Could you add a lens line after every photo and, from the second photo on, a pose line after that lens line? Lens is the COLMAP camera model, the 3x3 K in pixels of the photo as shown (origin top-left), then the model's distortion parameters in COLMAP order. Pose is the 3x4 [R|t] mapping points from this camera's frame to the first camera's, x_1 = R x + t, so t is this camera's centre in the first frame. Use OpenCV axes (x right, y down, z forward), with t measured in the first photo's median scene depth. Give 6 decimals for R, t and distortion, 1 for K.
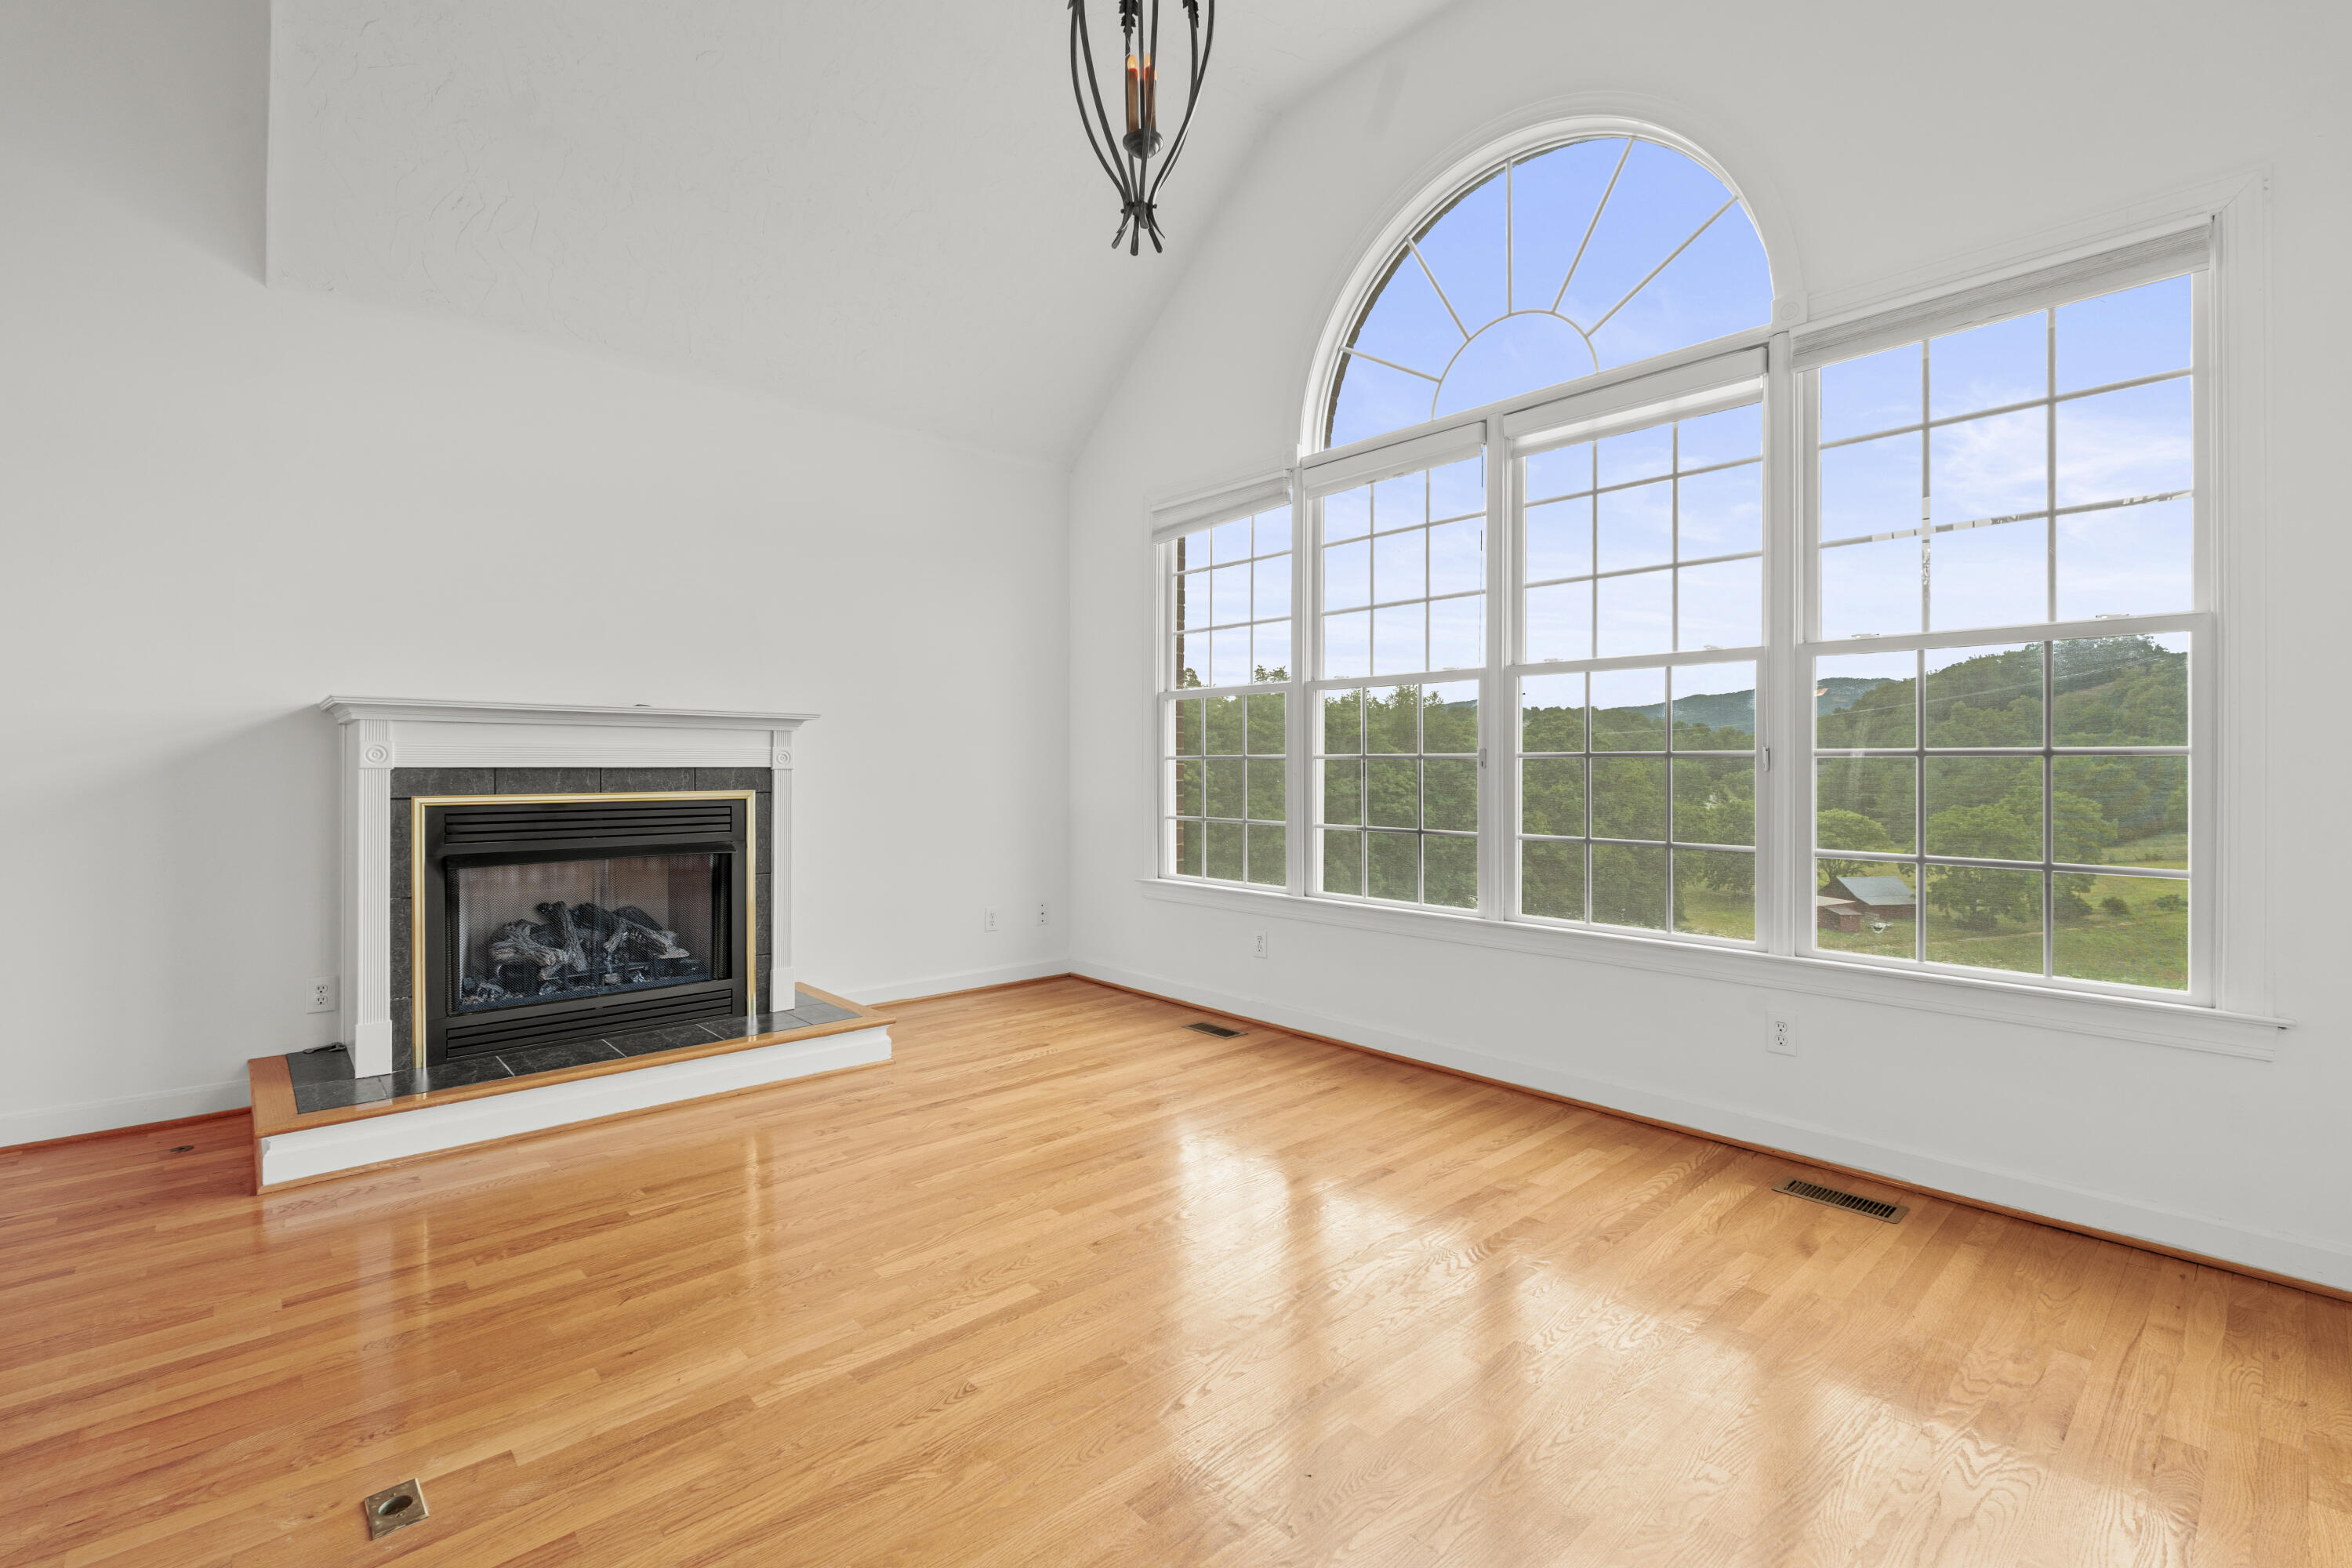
lens RADIAL K [[1029.7, 0, 1173.9], [0, 1029.7, 770.5], [0, 0, 1]] dist [-0.000081, 0.000765]
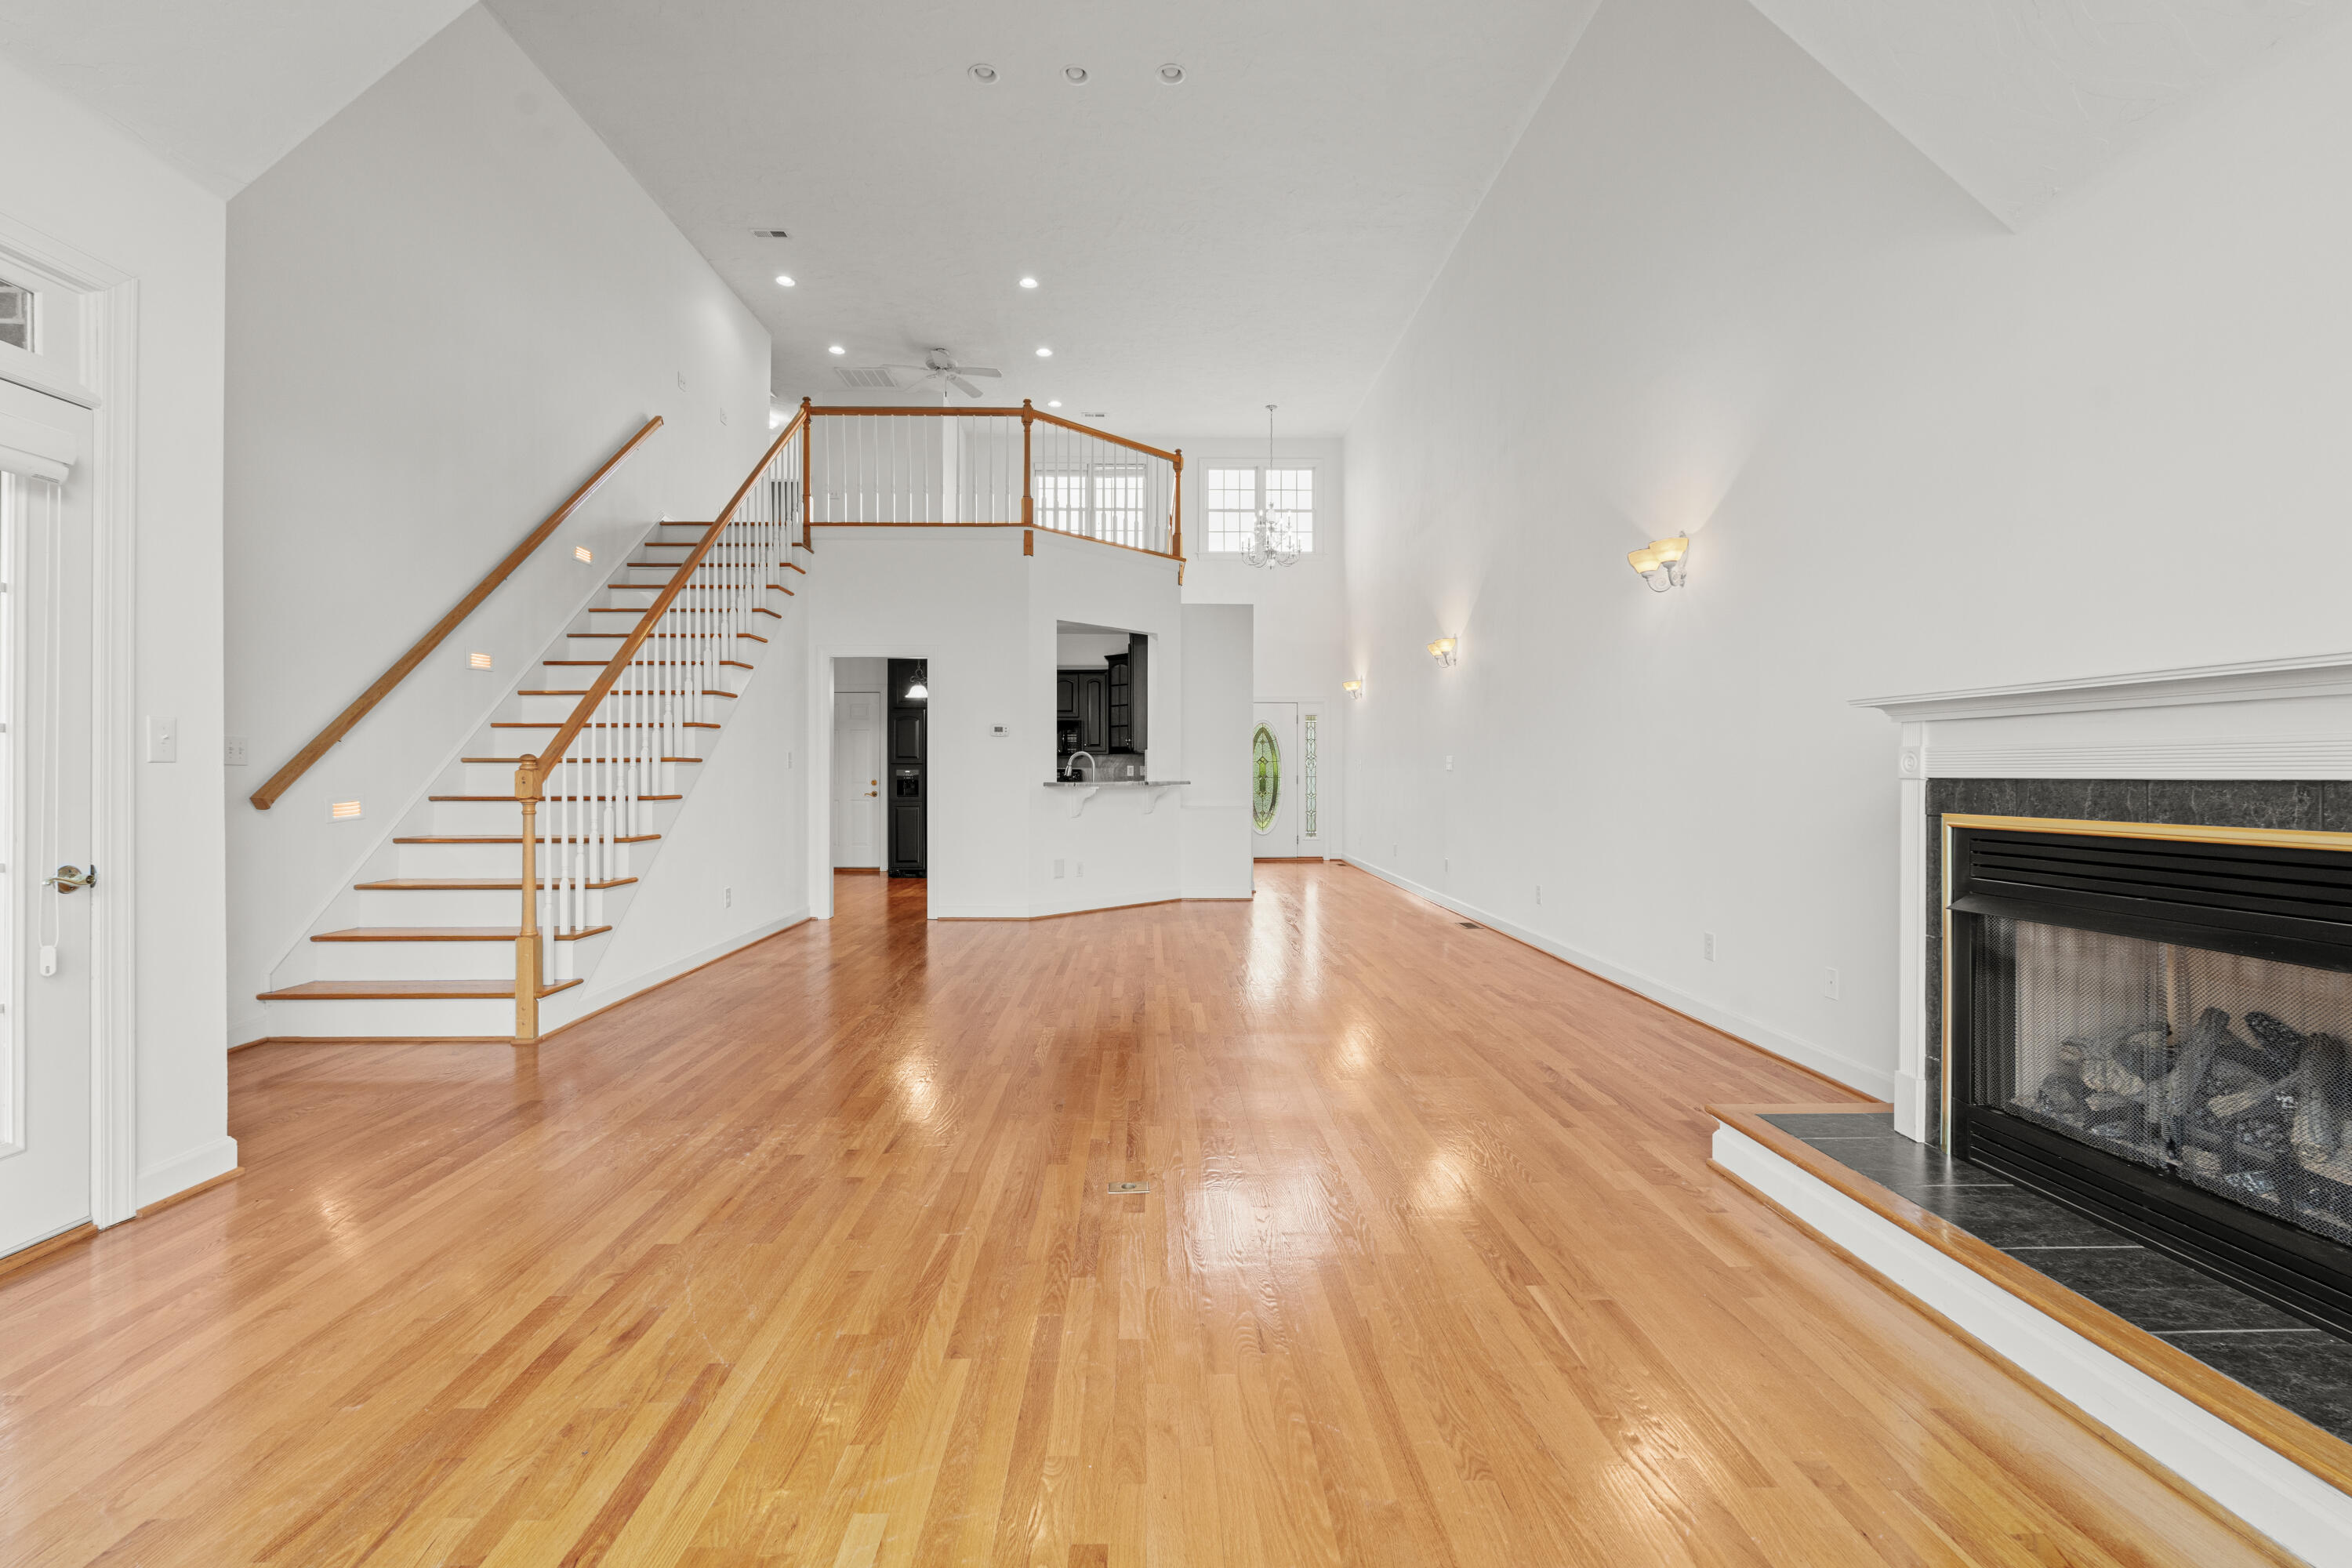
lens RADIAL K [[1029.7, 0, 1175.0], [0, 1029.7, 773.7], [0, 0, 1]] dist [-0.000081, 0.000765]
pose [[-0.649750, -0.001031, -0.760147, 0.264982], [-0.007491, 0.999959, 0.005047, -0.005612], [0.760111, 0.008973, -0.649731, 1.060089]]
